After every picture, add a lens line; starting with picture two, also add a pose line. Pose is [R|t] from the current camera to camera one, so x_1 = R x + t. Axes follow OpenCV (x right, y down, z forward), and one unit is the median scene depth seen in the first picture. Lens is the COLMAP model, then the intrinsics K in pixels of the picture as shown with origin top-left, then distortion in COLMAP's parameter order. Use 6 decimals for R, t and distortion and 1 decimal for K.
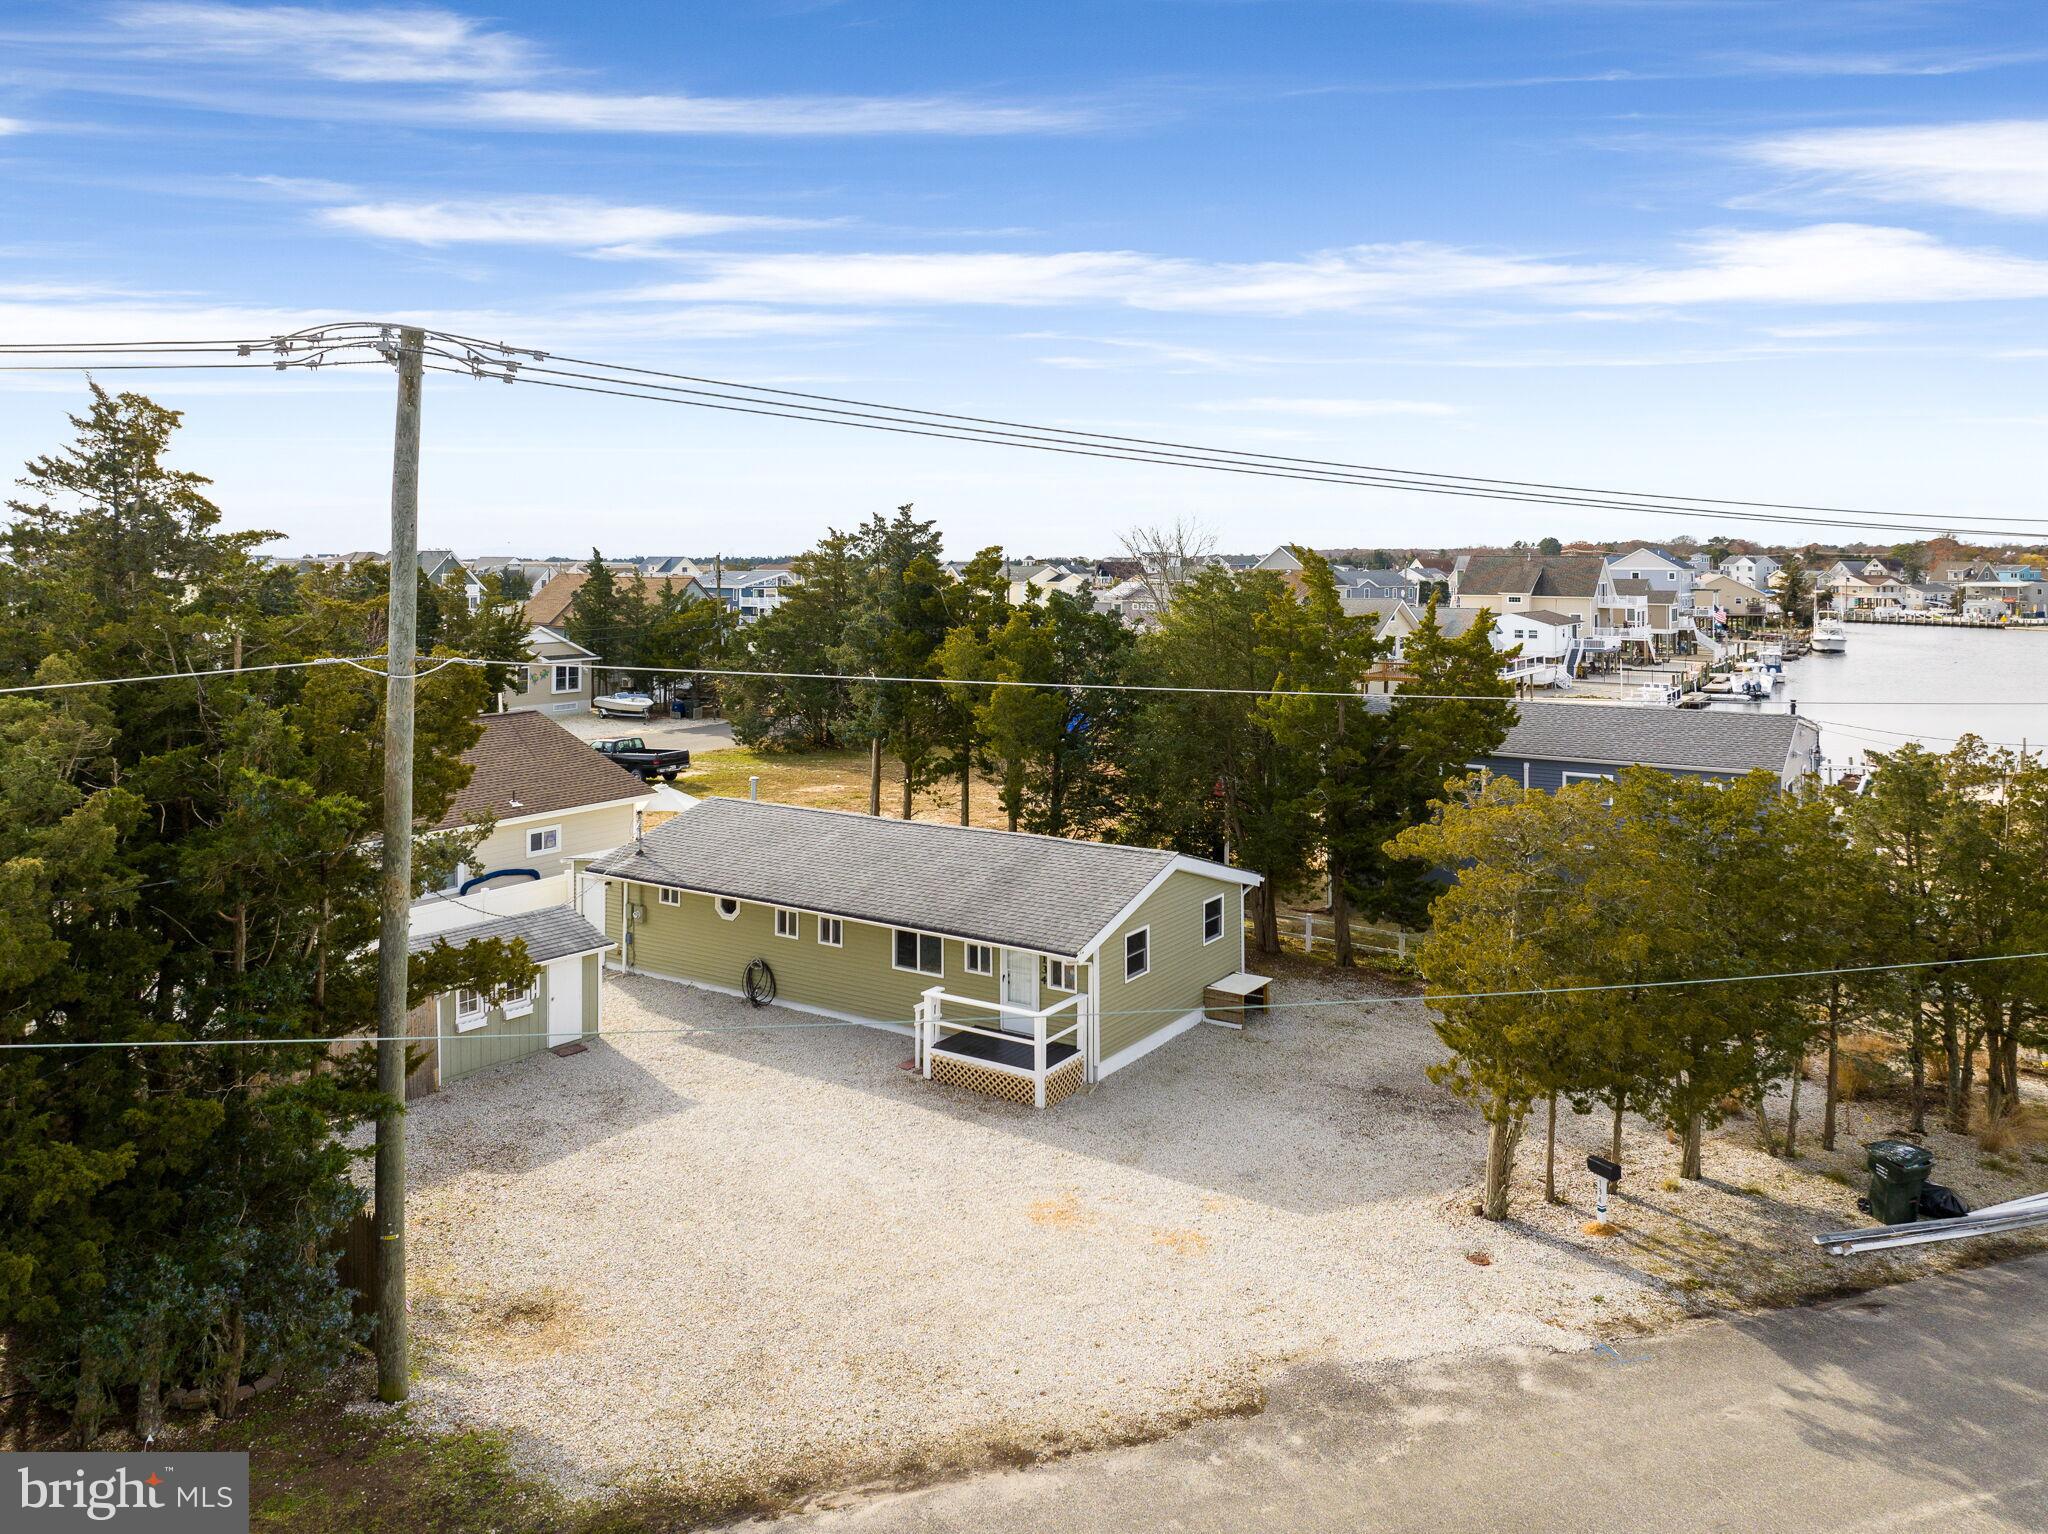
lens RADIAL K [[1407.6, 0, 1024.0], [0, 1407.6, 767.0], [0, 0, 1]] dist [-0.041810, -0.001860]
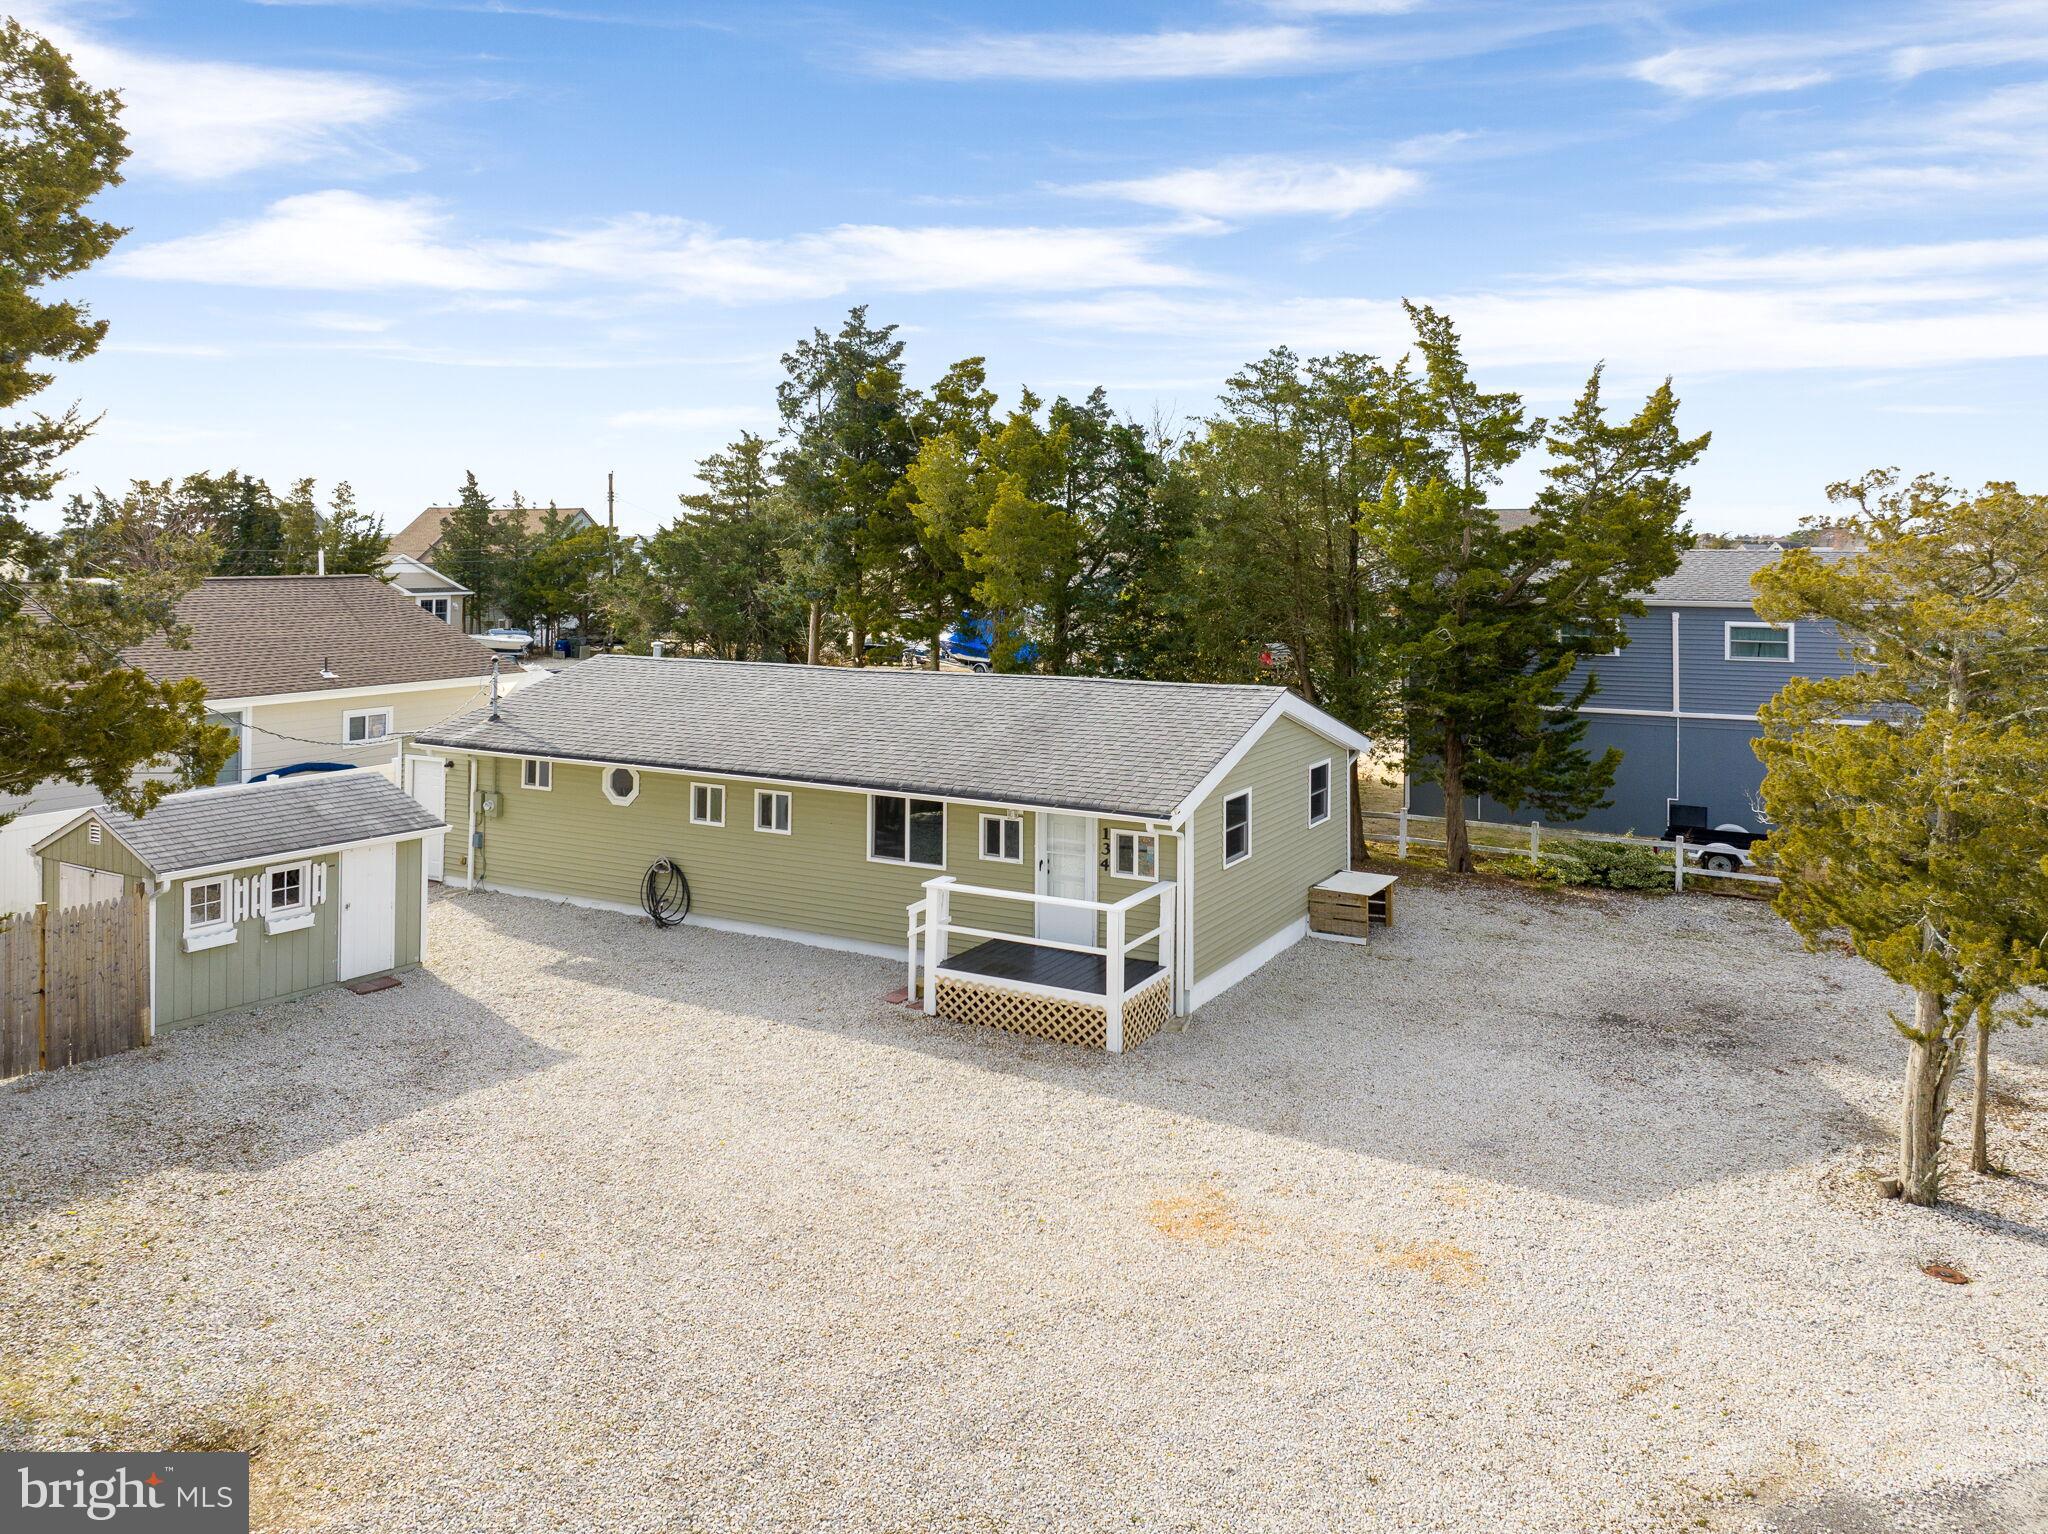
lens RADIAL K [[1450.6, 0, 1033.0], [0, 1450.6, 697.1], [0, 0, 1]] dist [-0.038264, -0.005025]
pose [[0.997484, -0.002287, 0.070856, -0.068942], [0.005019, 0.999250, -0.038399, 0.101135], [-0.070715, 0.038658, 0.996747, 0.322872]]
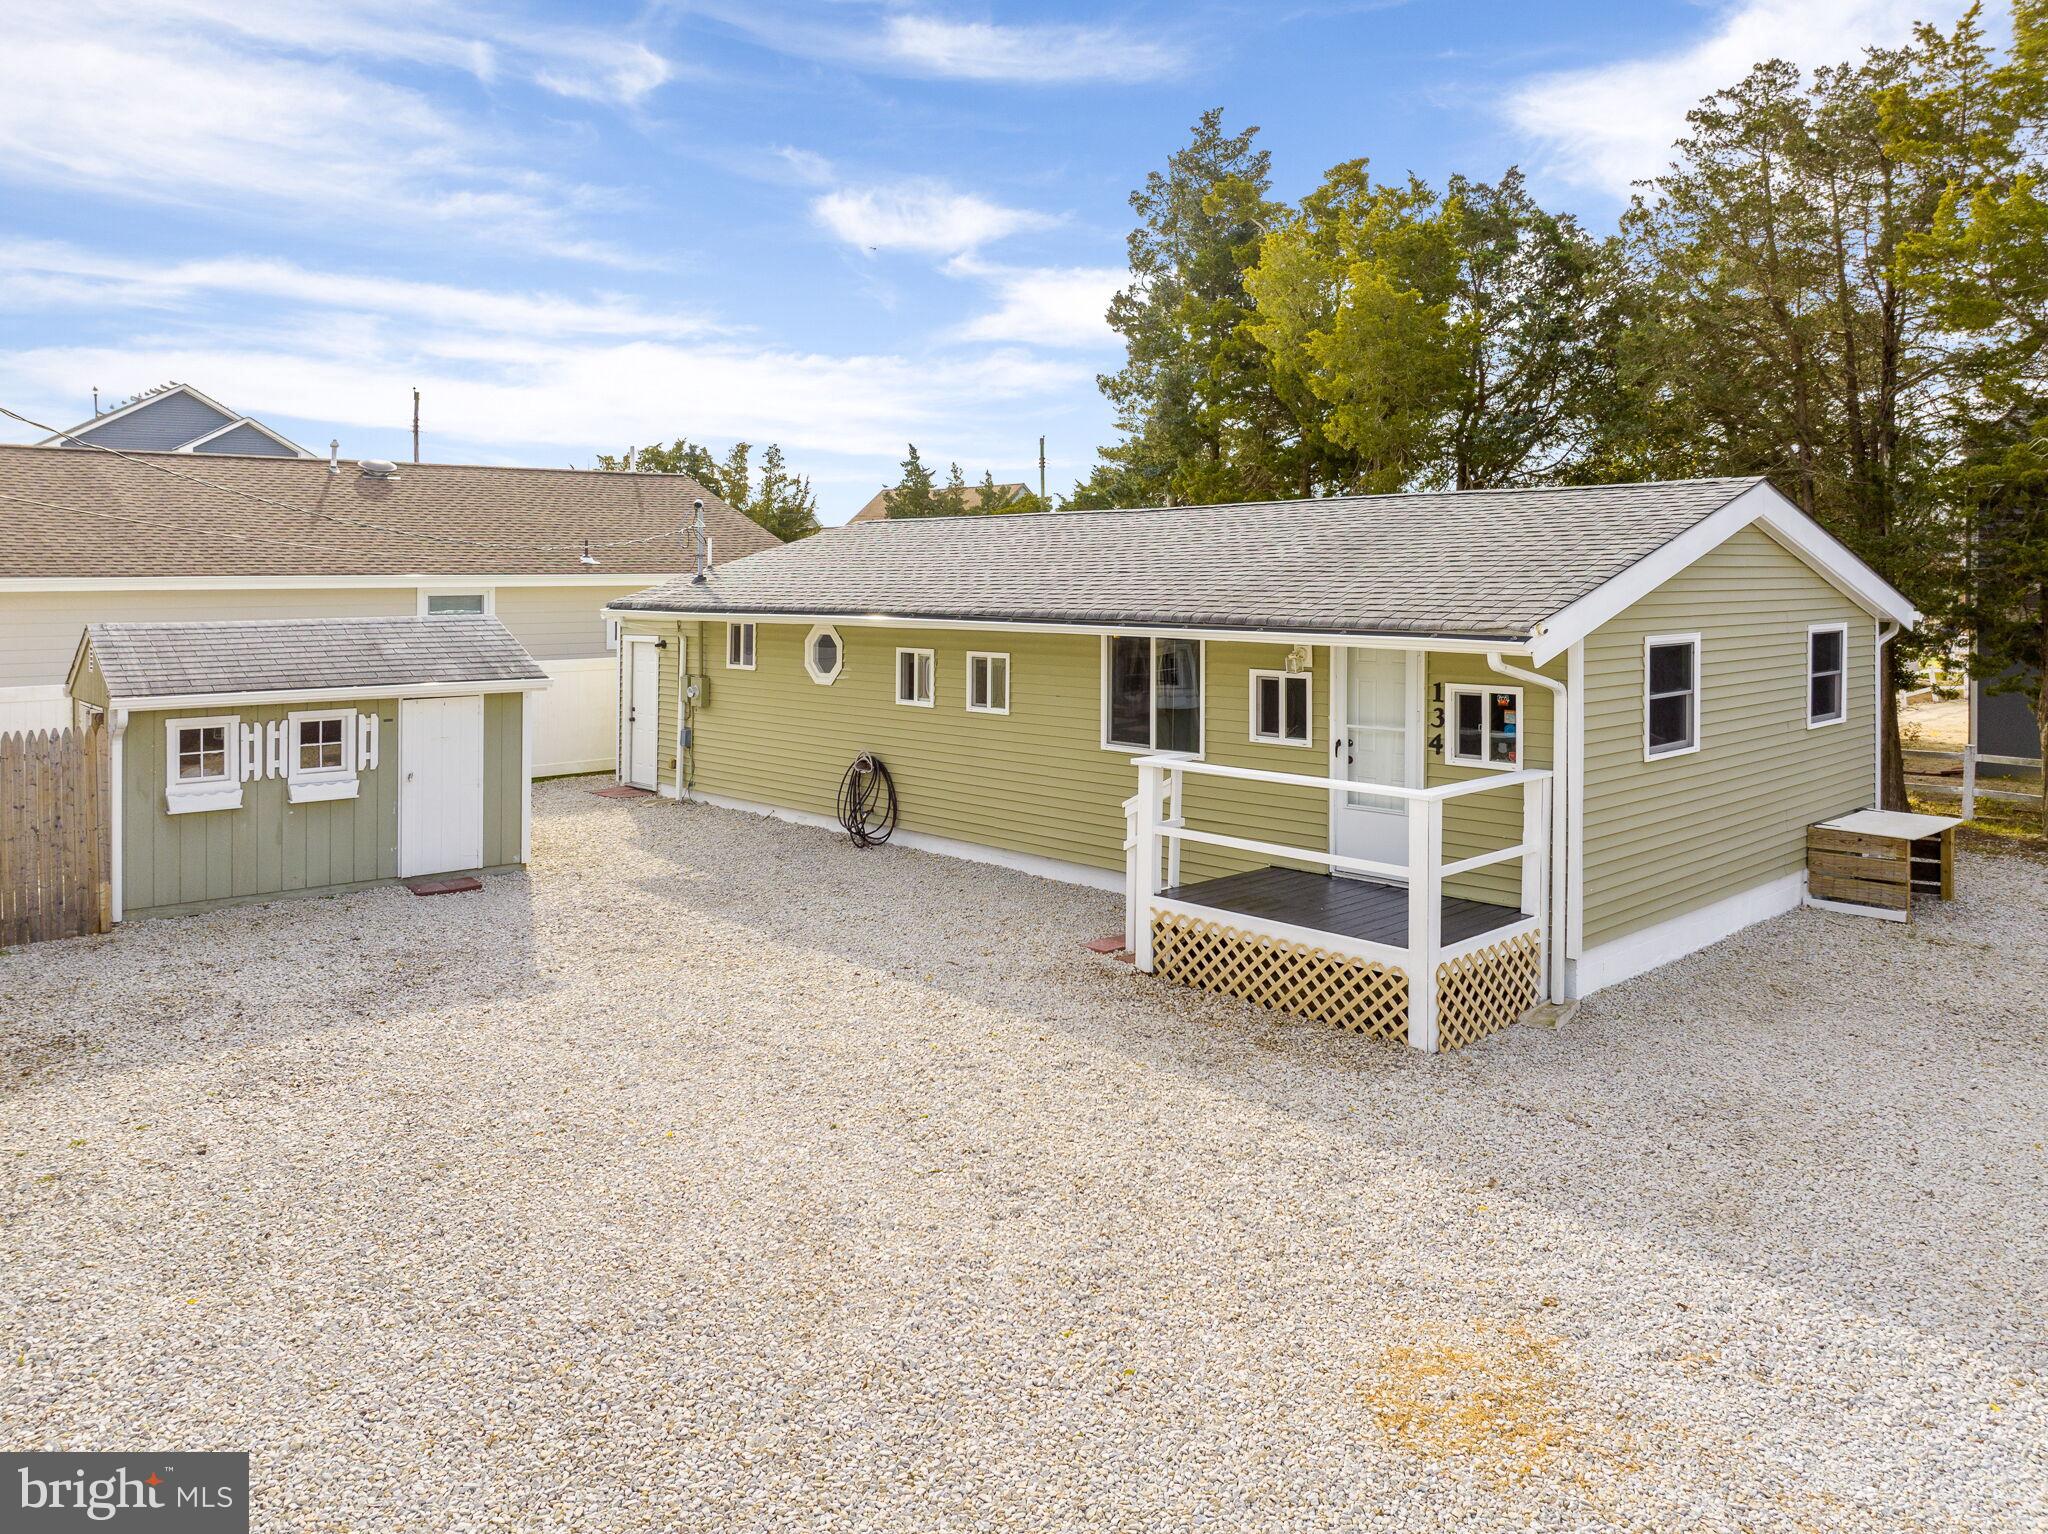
lens RADIAL K [[1490.0, 0, 1105.2], [0, 1490.0, 652.5], [0, 0, 1]] dist [-0.046617, 0.009213]
pose [[0.978892, 0.012119, -0.204017, 0.007738], [-0.027705, 0.996894, -0.073717, 0.162399], [0.202490, 0.077814, 0.976188, 0.570333]]
